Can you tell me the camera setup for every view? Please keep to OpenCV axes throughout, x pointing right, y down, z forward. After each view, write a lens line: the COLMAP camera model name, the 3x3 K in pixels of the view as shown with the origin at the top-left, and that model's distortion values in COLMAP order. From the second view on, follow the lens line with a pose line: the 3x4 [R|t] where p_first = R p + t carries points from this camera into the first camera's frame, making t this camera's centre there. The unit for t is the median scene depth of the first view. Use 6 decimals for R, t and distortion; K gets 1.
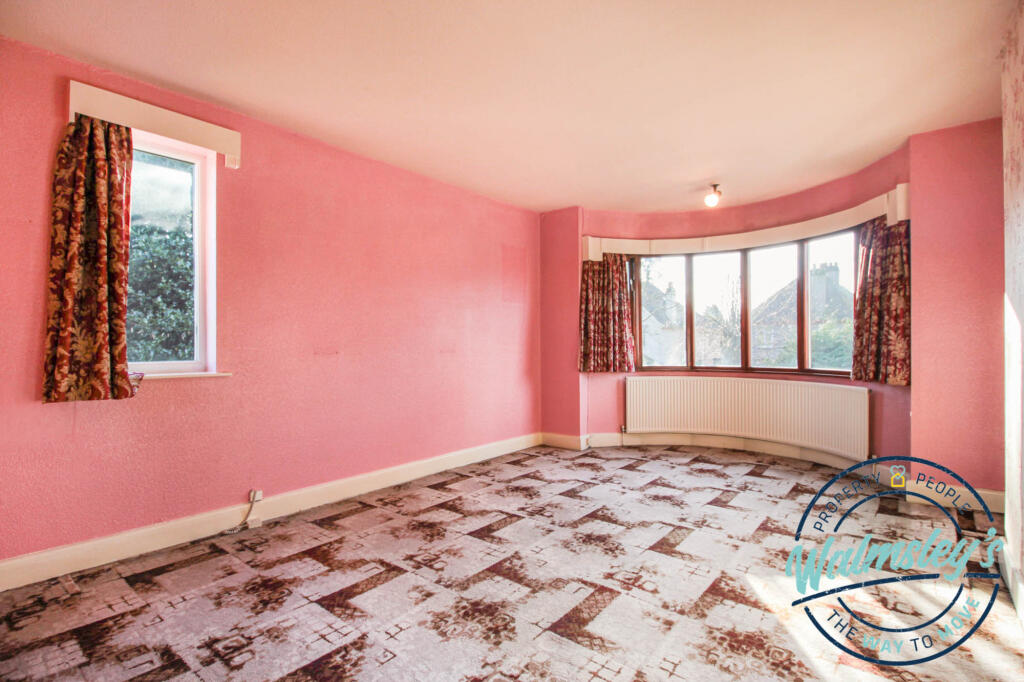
lens RADIAL K [[502.7, 0, 512.0], [0, 502.7, 341.0], [0, 0, 1]] dist [0.000521, -0.015013]
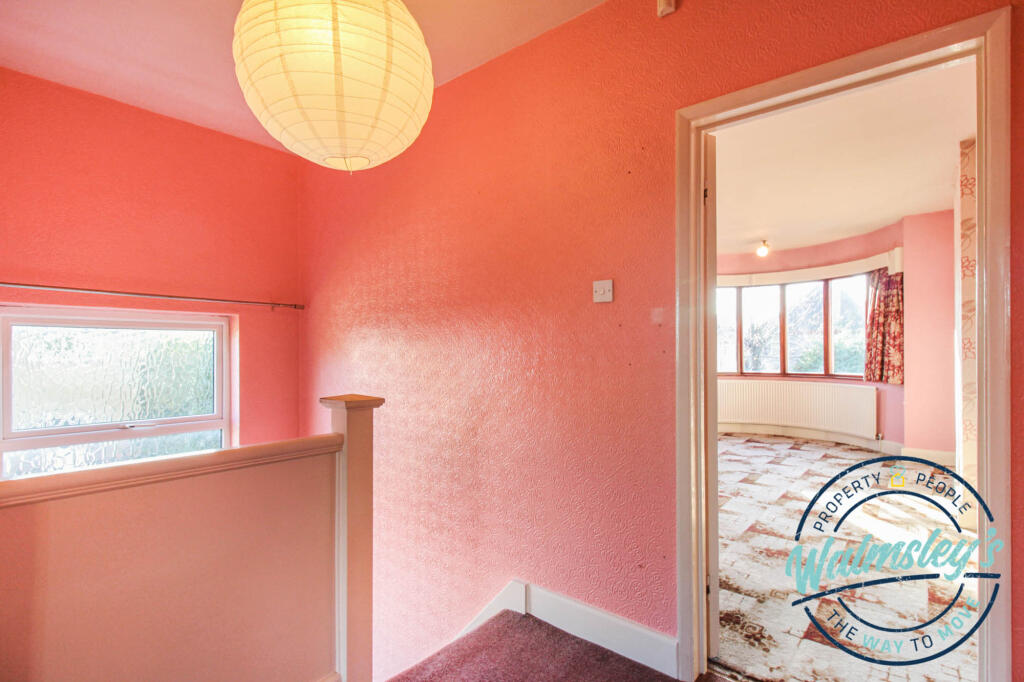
lens RADIAL K [[501.1, 0, 520.1], [0, 501.1, 350.8], [0, 0, 1]] dist [0.002971, -0.014063]
pose [[0.999952, -0.001368, -0.009680, -0.301277], [0.001373, 0.999999, 0.000584, -0.010970], [0.009679, -0.000598, 0.999953, -0.454565]]
